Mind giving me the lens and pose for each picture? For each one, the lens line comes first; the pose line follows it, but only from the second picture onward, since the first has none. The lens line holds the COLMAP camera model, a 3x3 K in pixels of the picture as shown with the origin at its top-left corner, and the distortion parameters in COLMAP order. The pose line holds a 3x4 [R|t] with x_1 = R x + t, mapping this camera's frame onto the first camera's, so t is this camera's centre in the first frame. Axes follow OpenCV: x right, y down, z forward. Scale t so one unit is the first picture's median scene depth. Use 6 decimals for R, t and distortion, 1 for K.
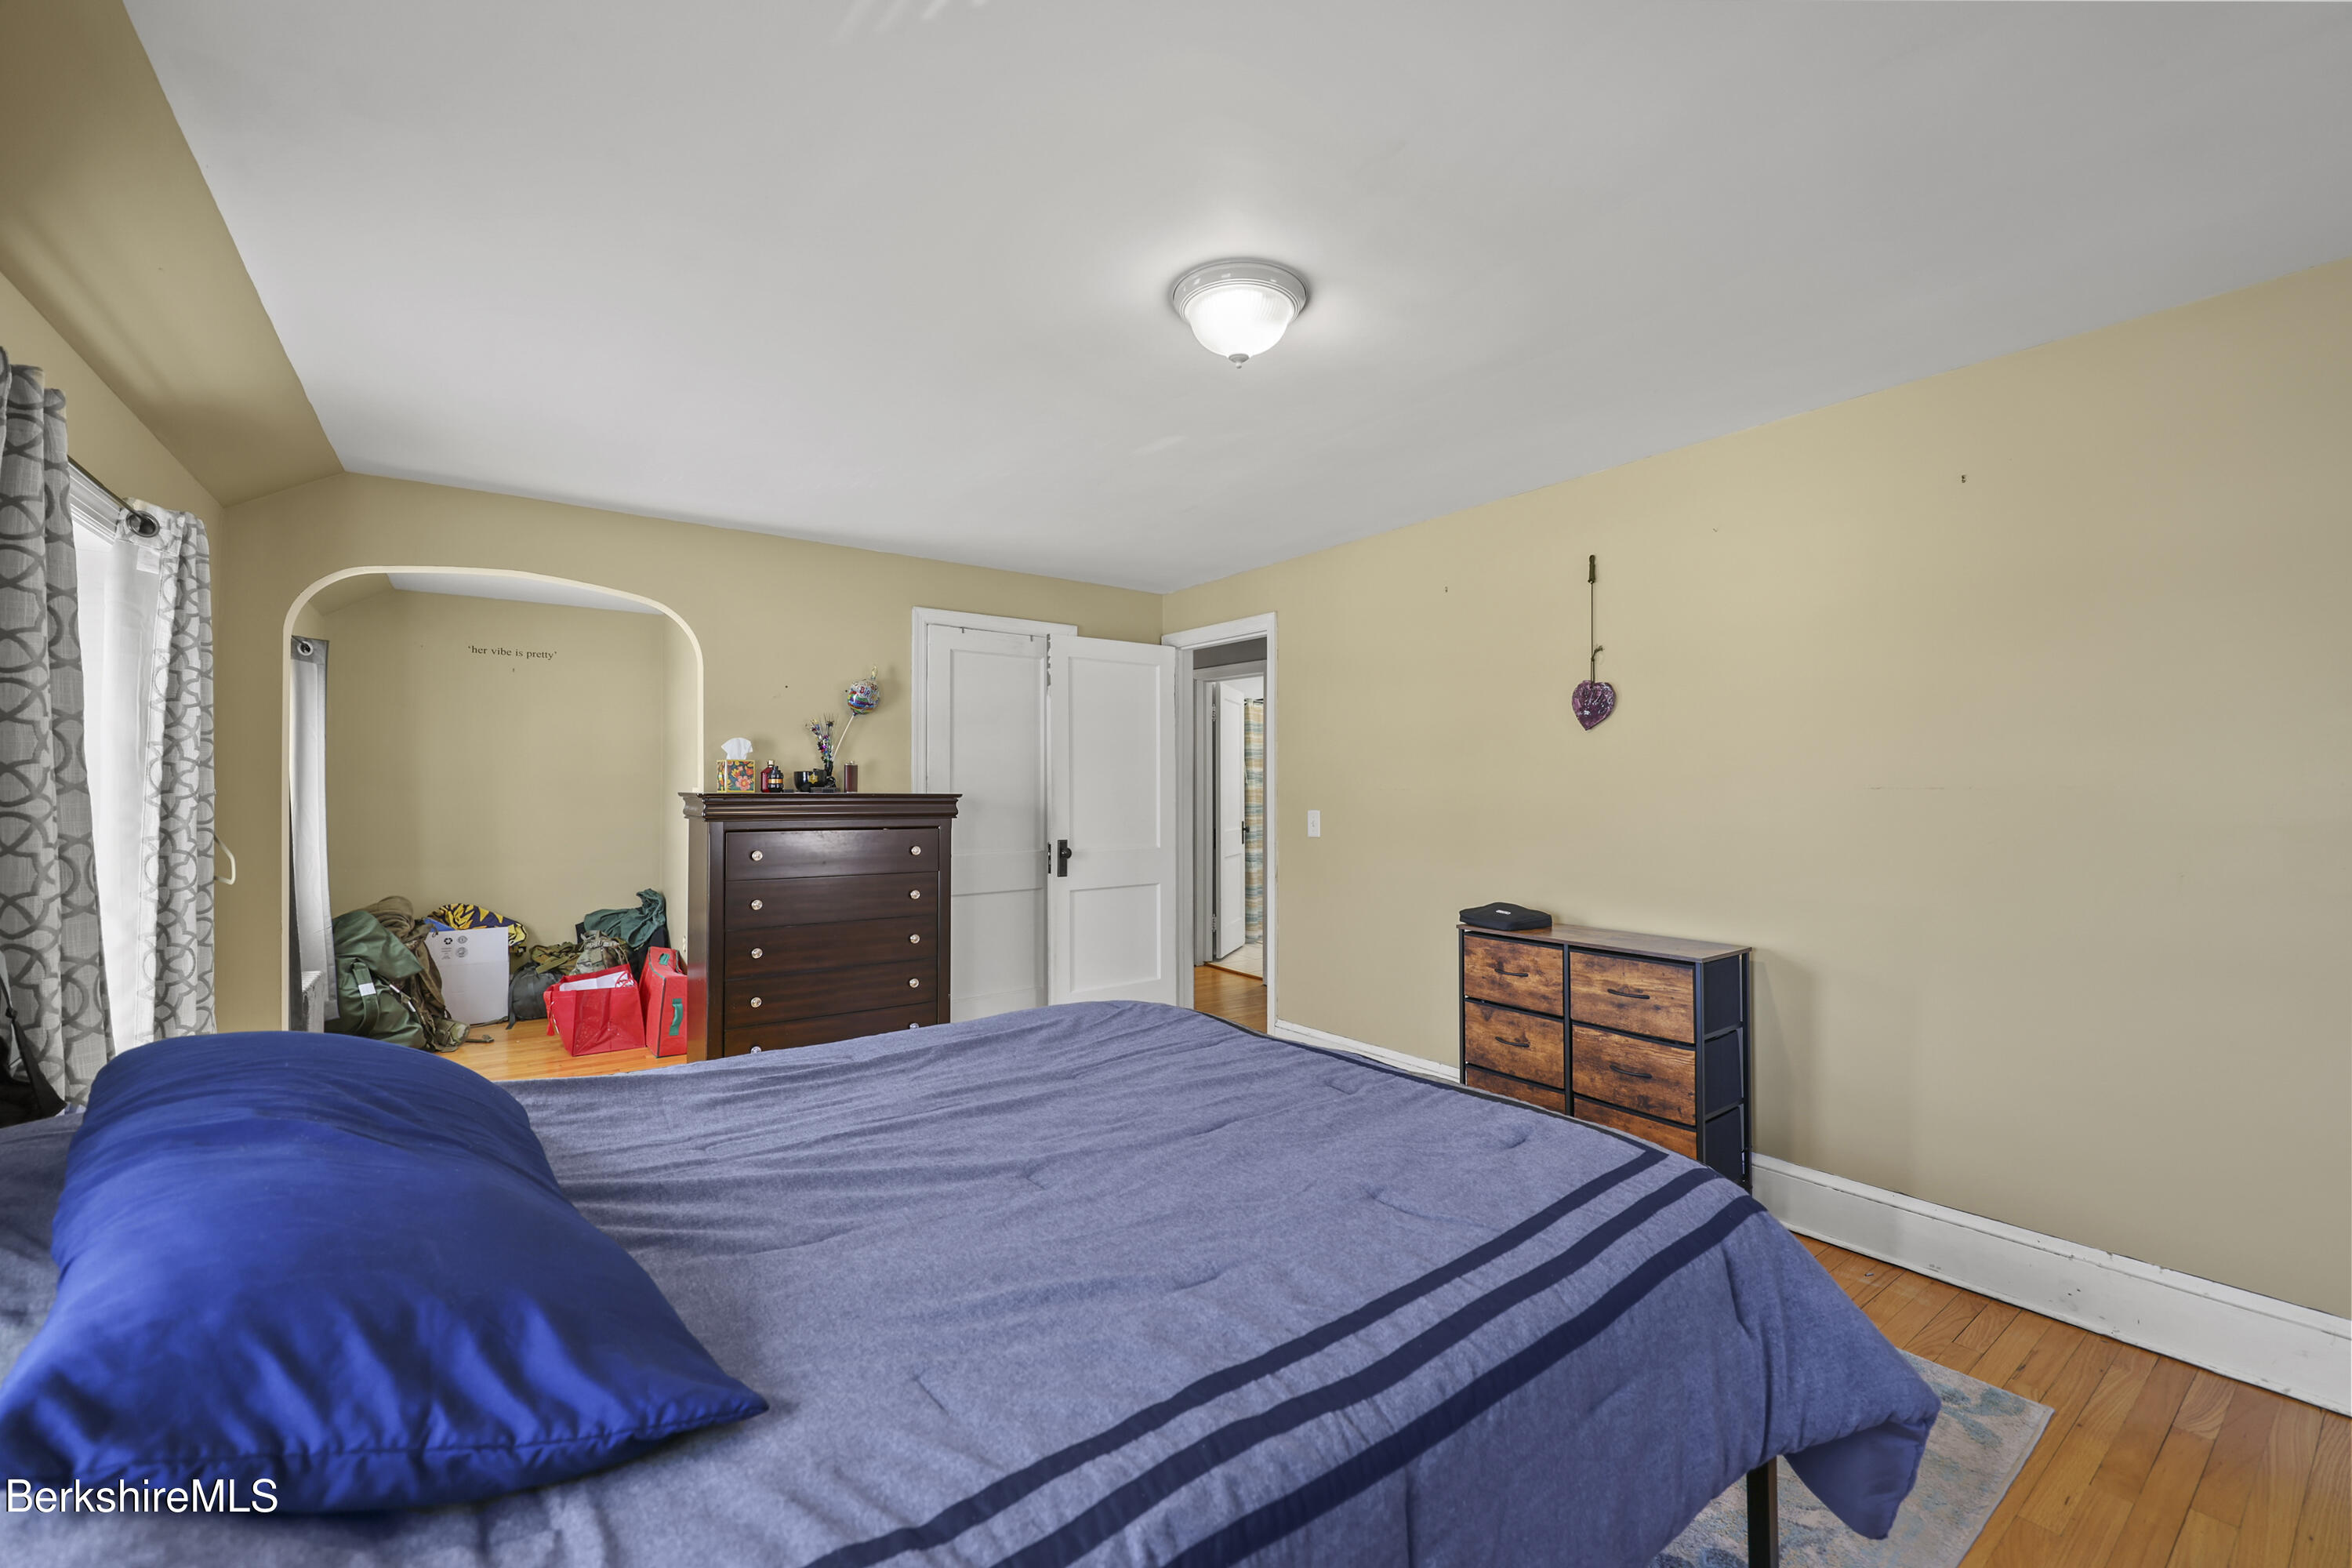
lens RADIAL K [[951.1, 0, 1182.6], [0, 951.1, 774.8], [0, 0, 1]] dist [-0.002866, -0.000317]
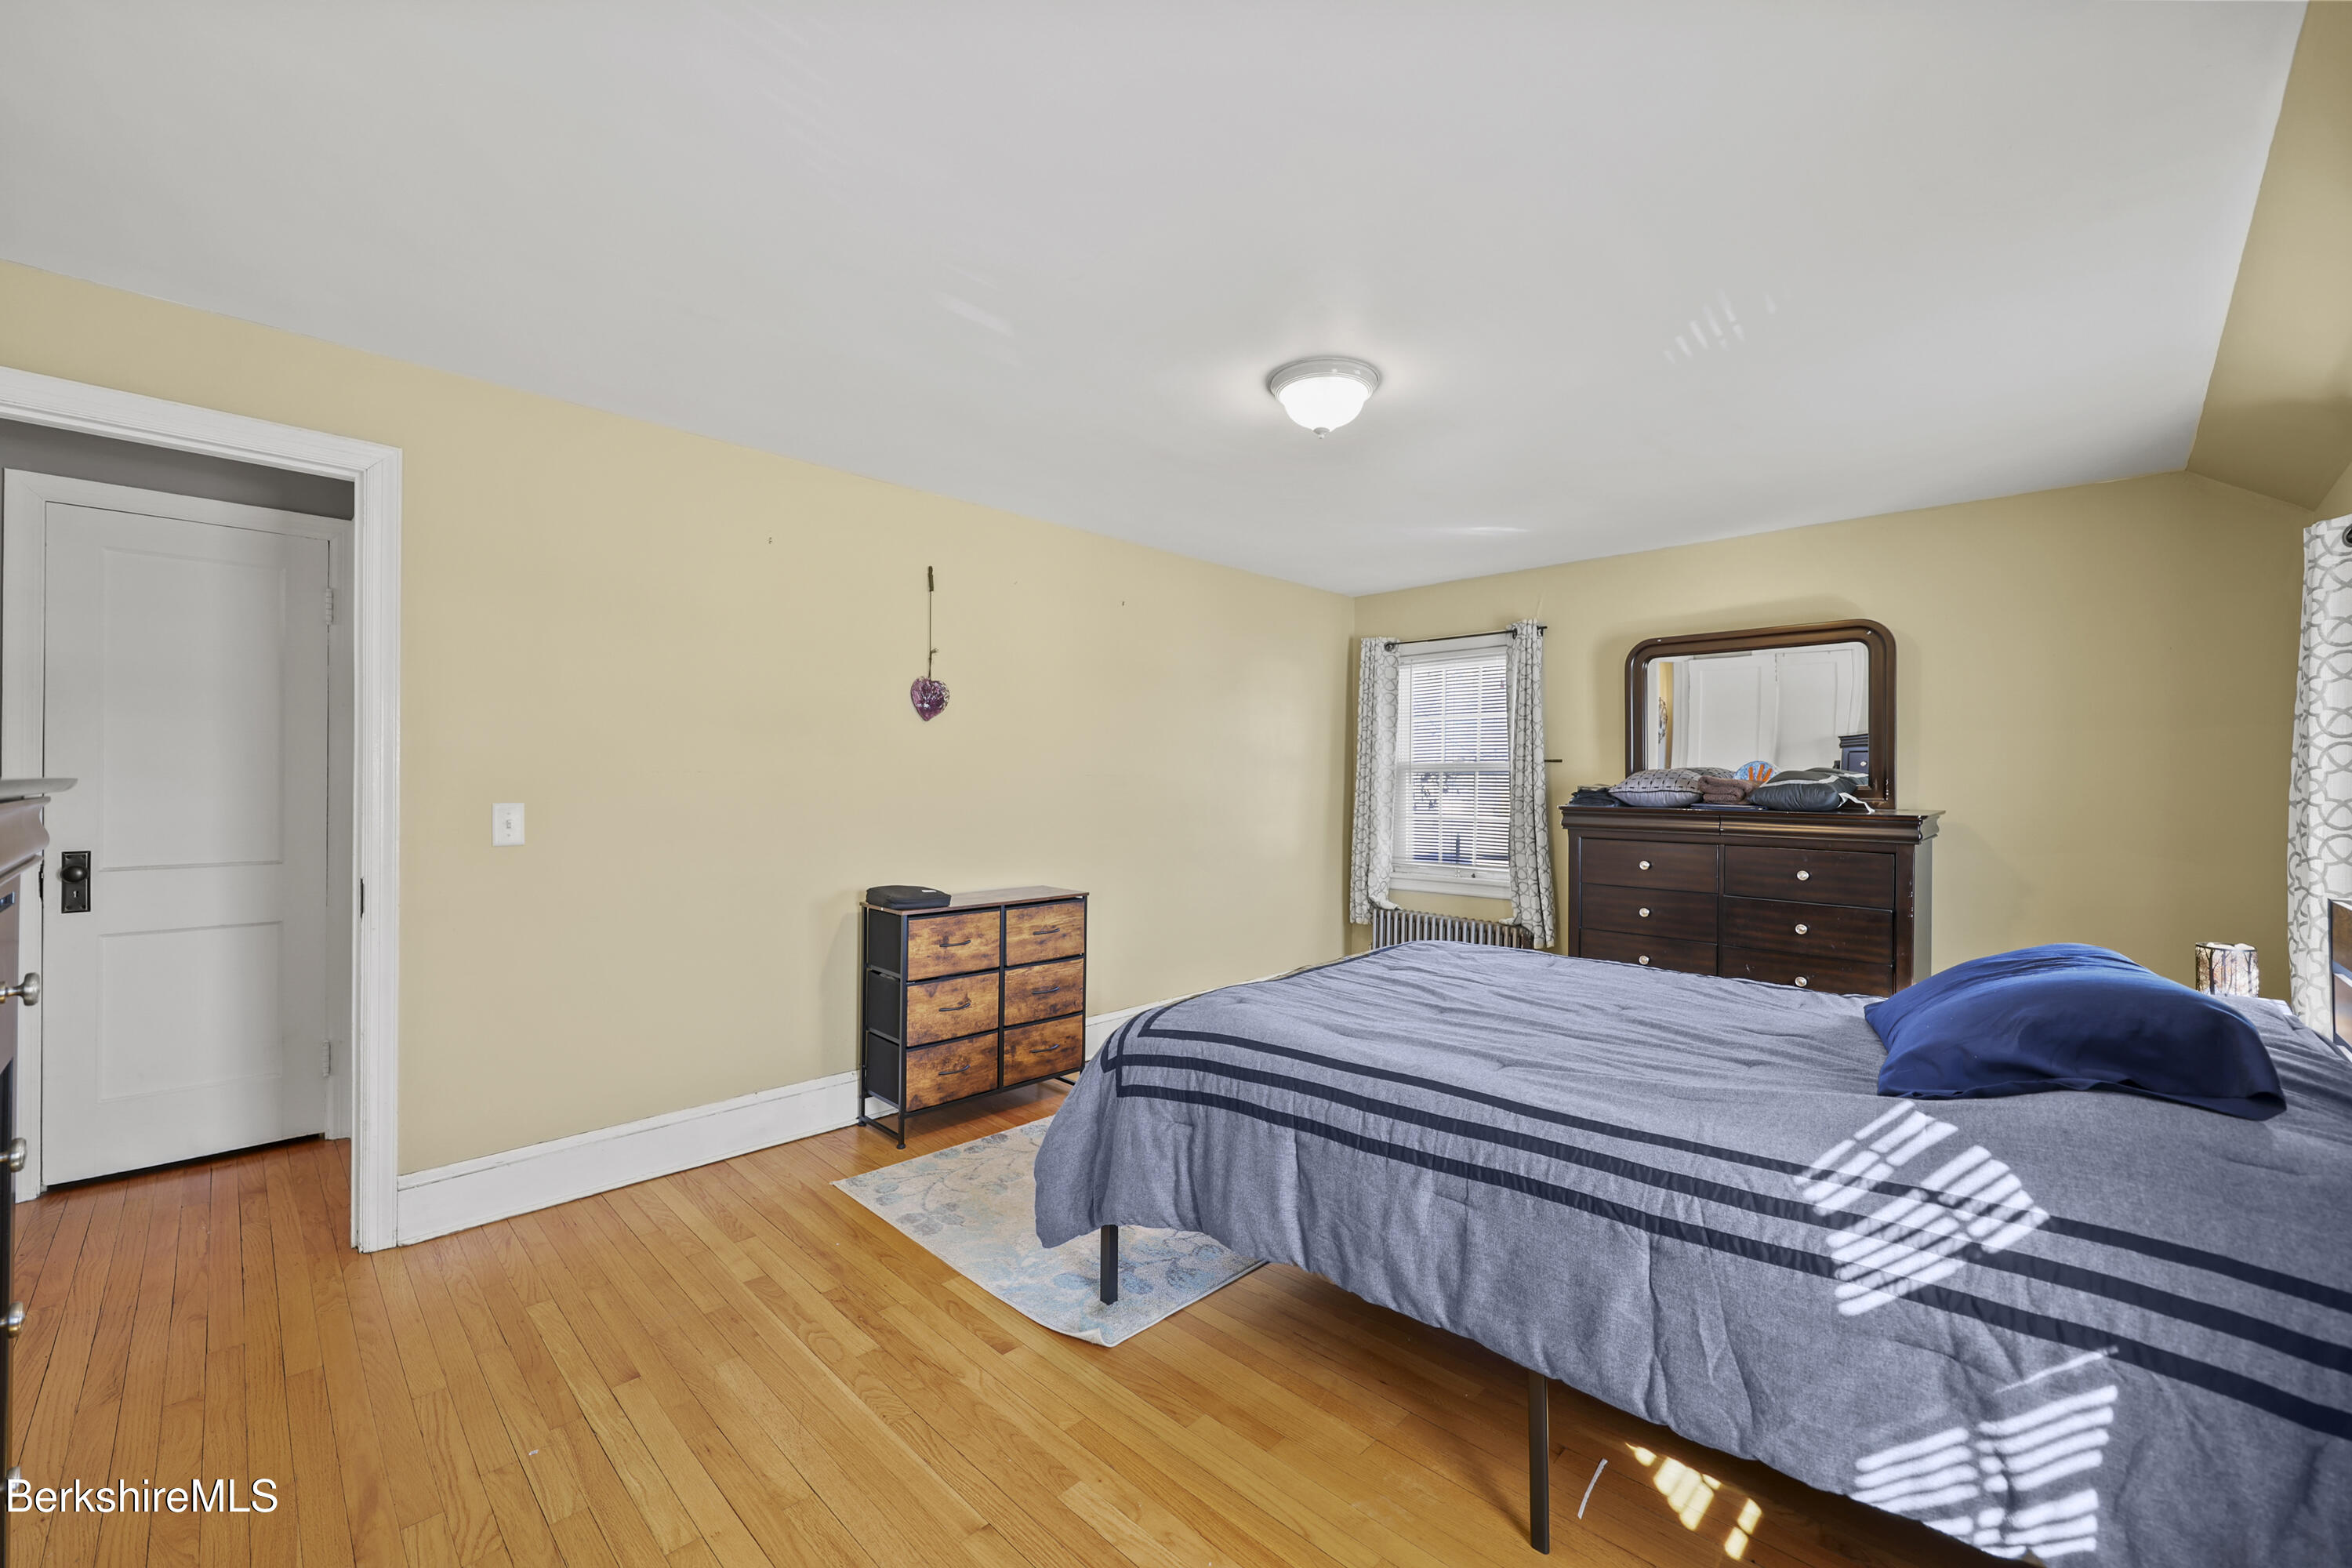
lens RADIAL K [[951.1, 0, 1181.2], [0, 951.1, 772.7], [0, 0, 1]] dist [-0.002866, -0.000317]
pose [[-0.158768, 0.003614, 0.987309, -0.781006], [-0.025065, 0.999656, -0.007689, 0.015782], [-0.986998, -0.025968, -0.158623, 0.940705]]
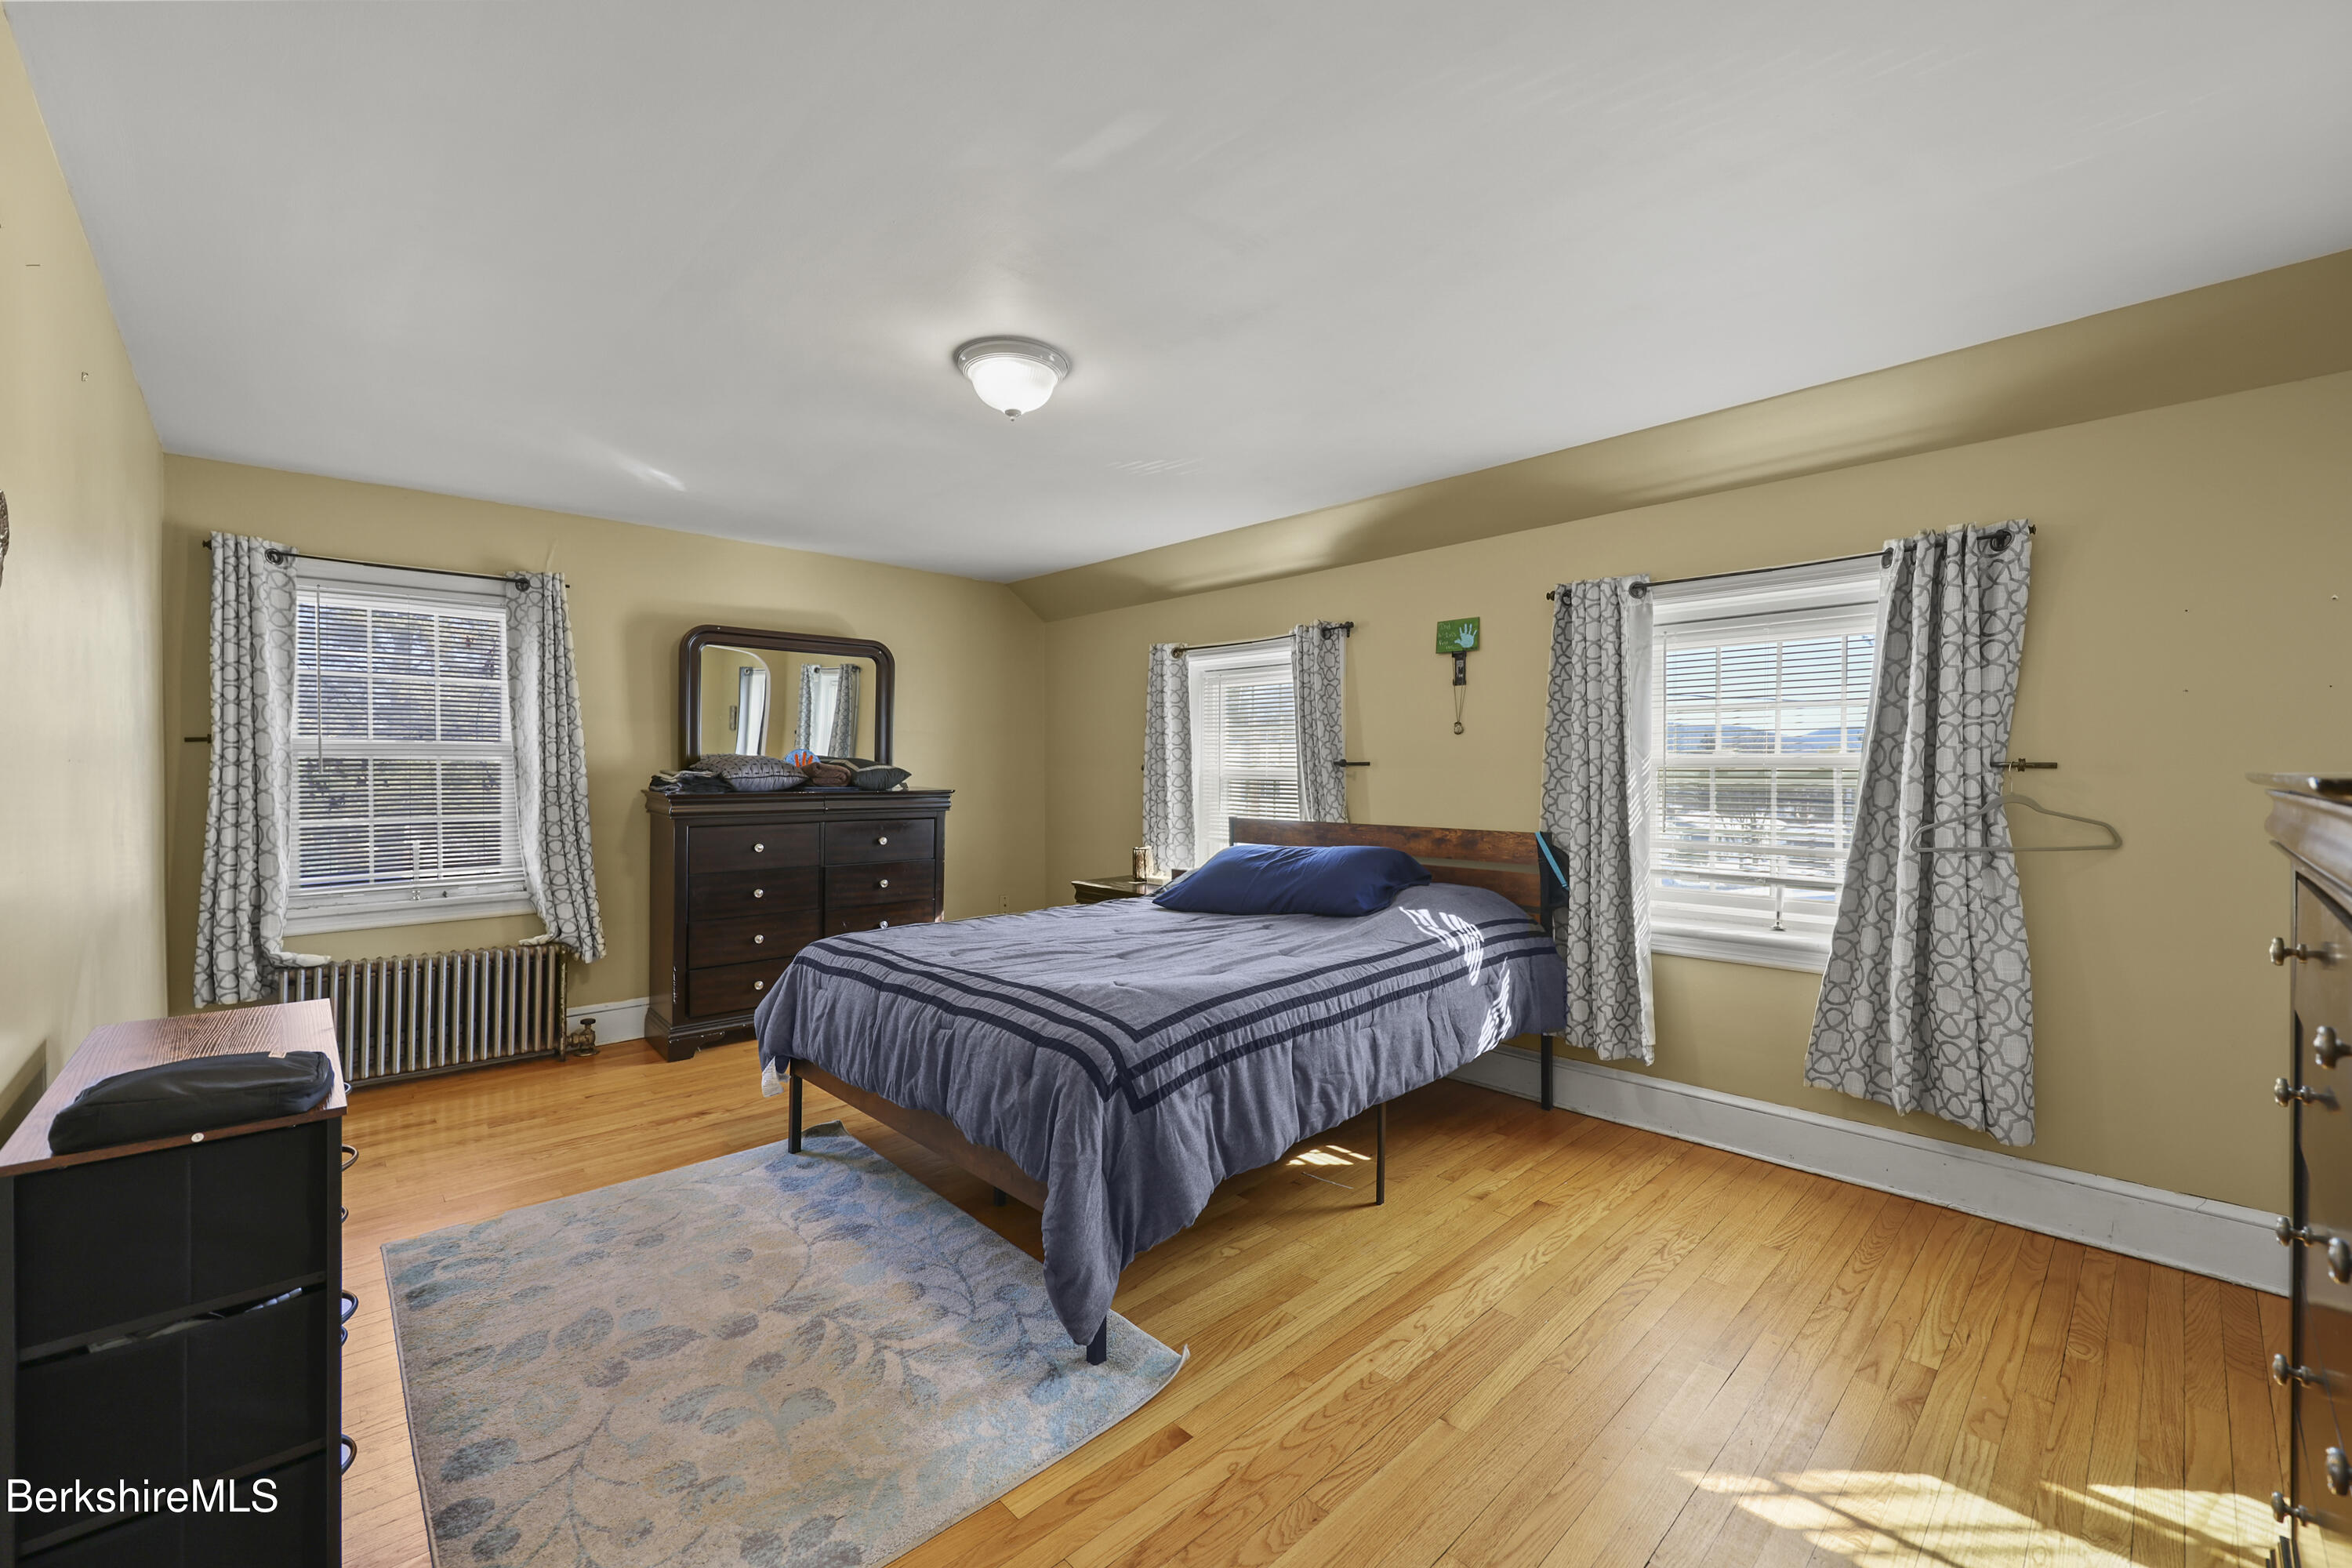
lens RADIAL K [[951.1, 0, 1182.2], [0, 951.1, 774.2], [0, 0, 1]] dist [-0.002866, -0.000317]
pose [[-0.992227, -0.001267, -0.124438, -0.002834], [0.000241, 0.999927, -0.012099, 0.028764], [0.124445, -0.012035, -0.992154, 1.536750]]
